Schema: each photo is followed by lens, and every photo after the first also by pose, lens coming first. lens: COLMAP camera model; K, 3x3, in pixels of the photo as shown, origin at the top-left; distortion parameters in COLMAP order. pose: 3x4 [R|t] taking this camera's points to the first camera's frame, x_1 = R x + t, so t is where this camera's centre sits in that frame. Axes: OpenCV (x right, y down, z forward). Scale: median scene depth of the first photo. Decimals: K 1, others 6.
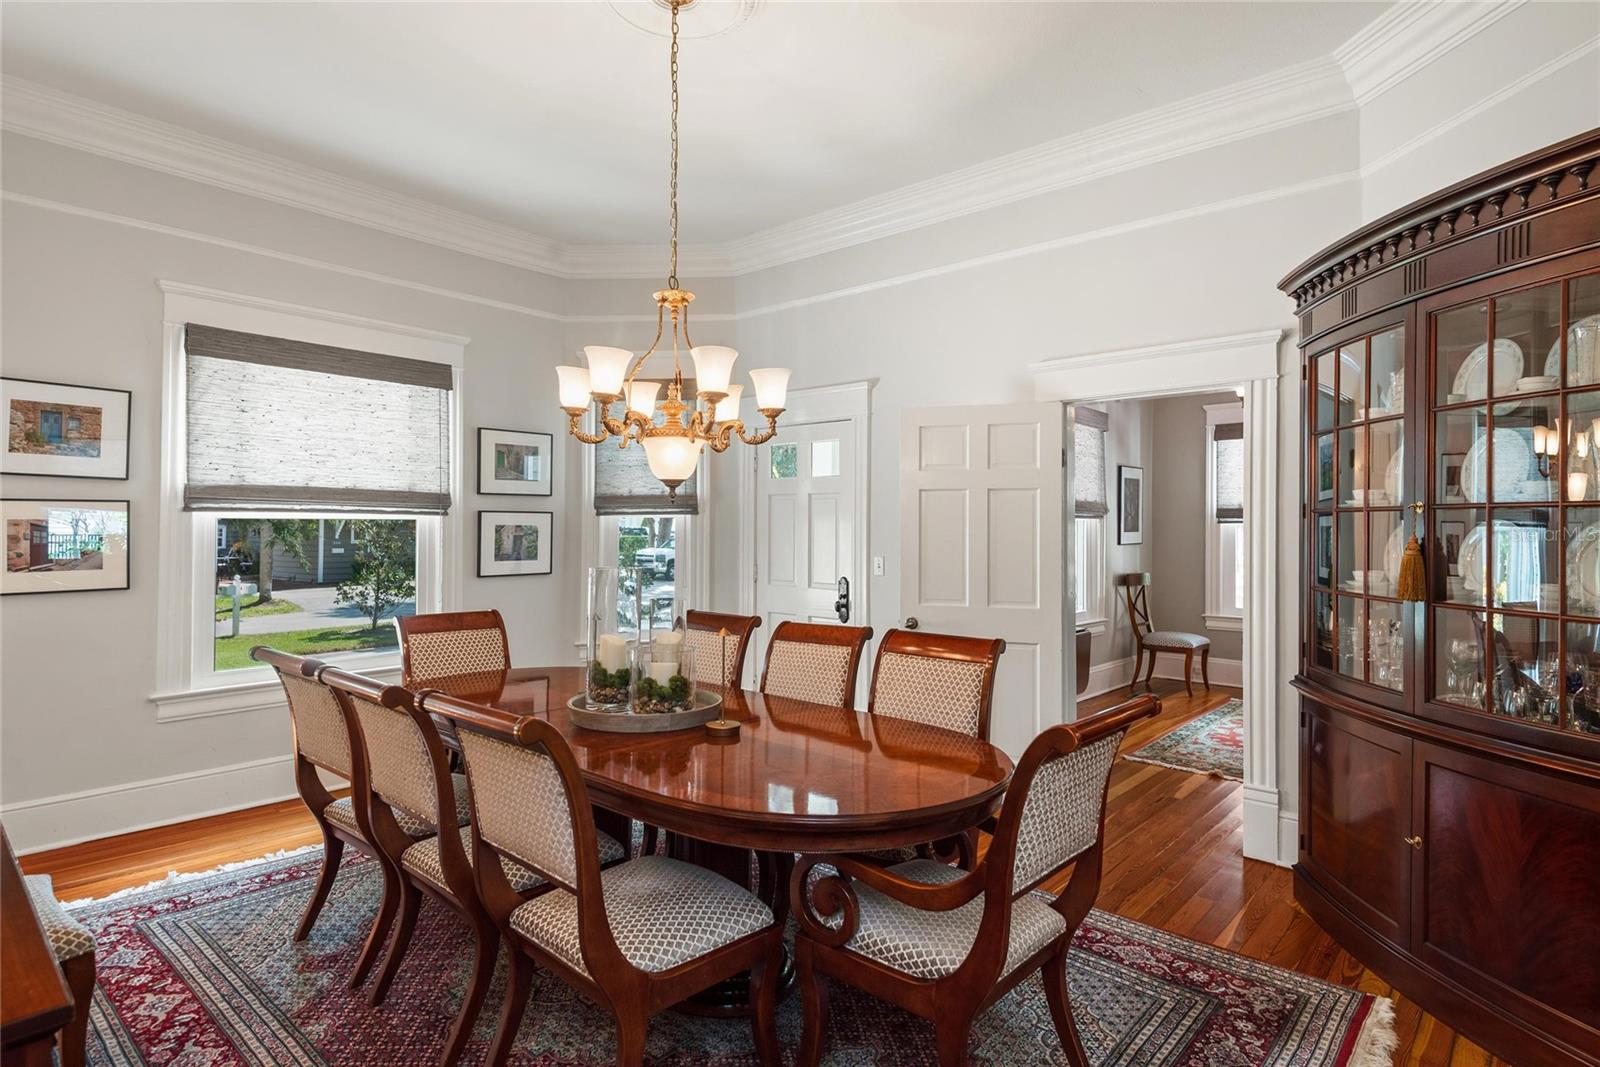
lens RADIAL K [[889.3, 0, 800.0], [0, 889.3, 533.5], [0, 0, 1]] dist [0.025892, -0.000324]
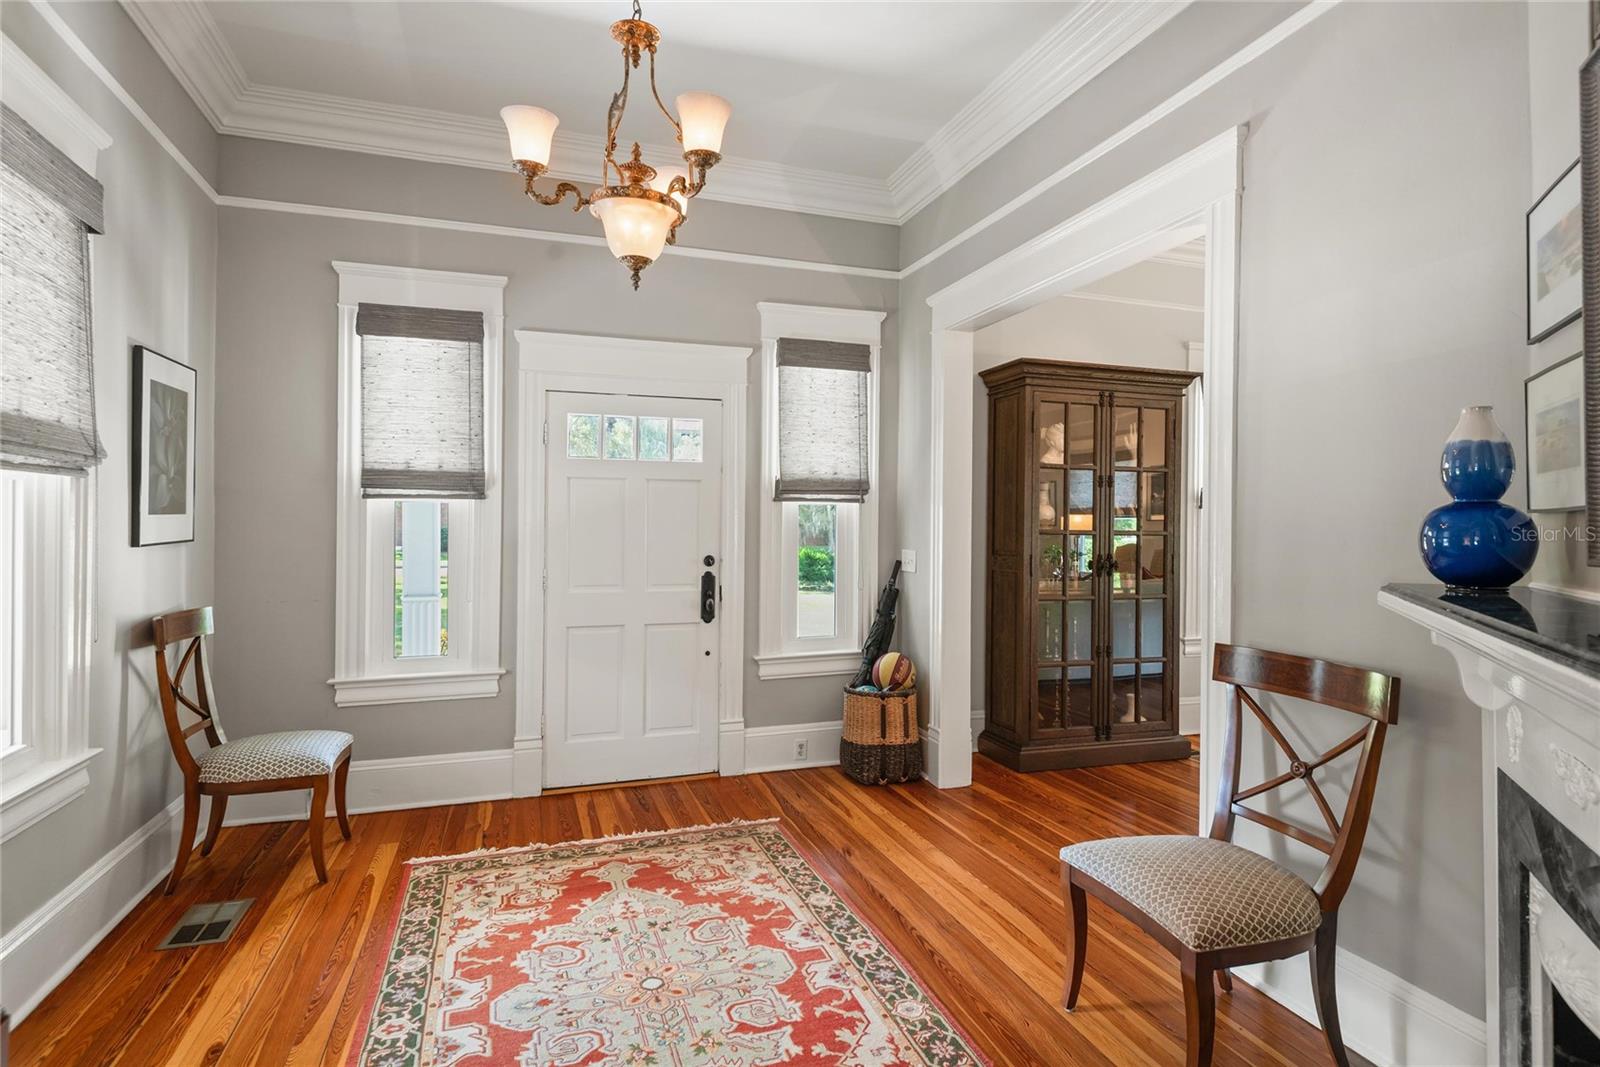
lens RADIAL K [[889.3, 0, 800.0], [0, 889.3, 533.5], [0, 0, 1]] dist [0.025892, -0.000324]
pose [[0.538996, -0.004721, 0.842295, 0.177517], [-0.012910, 0.999821, 0.013865, -0.002041], [-0.842209, -0.018348, 0.538838, 0.528954]]
